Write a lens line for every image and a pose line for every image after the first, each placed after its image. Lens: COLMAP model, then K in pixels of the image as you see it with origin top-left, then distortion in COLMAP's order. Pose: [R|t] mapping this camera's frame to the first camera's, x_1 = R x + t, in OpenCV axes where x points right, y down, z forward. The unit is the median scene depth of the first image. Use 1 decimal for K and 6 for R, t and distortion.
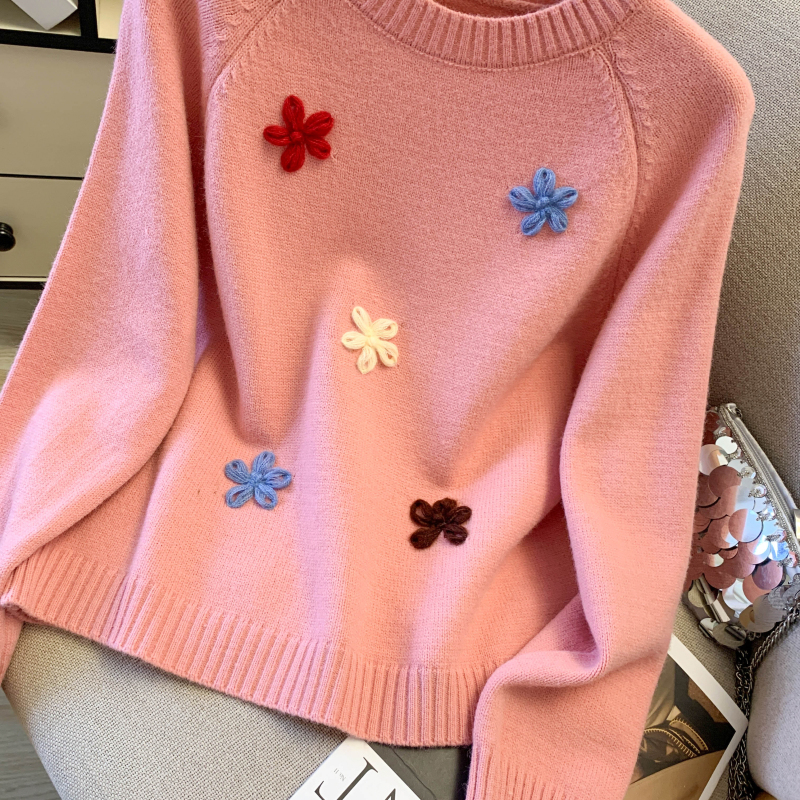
lens RADIAL K [[820.2, 0, 400.0], [0, 820.2, 393.5], [0, 0, 1]] dist [0.001838, 0.000000]
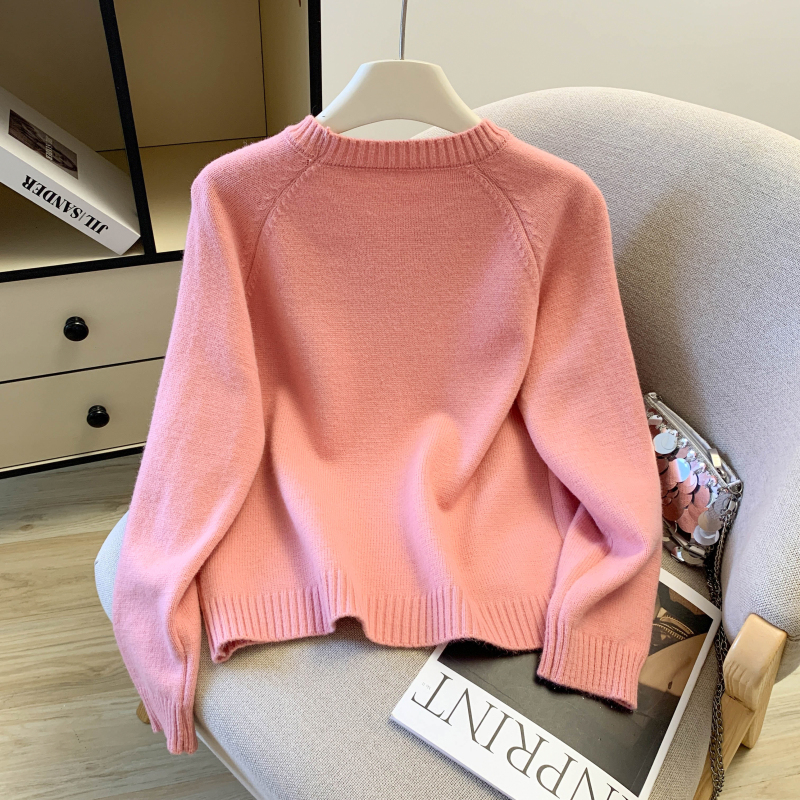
lens RADIAL K [[820.2, 0, 400.4], [0, 820.2, 396.1], [0, 0, 1]] dist [0.001838, 0.000000]
pose [[0.976869, -0.213670, -0.008469, 0.000740], [0.207596, 0.957109, -0.202107, 0.228111], [0.051290, 0.195674, 0.979327, -0.406888]]
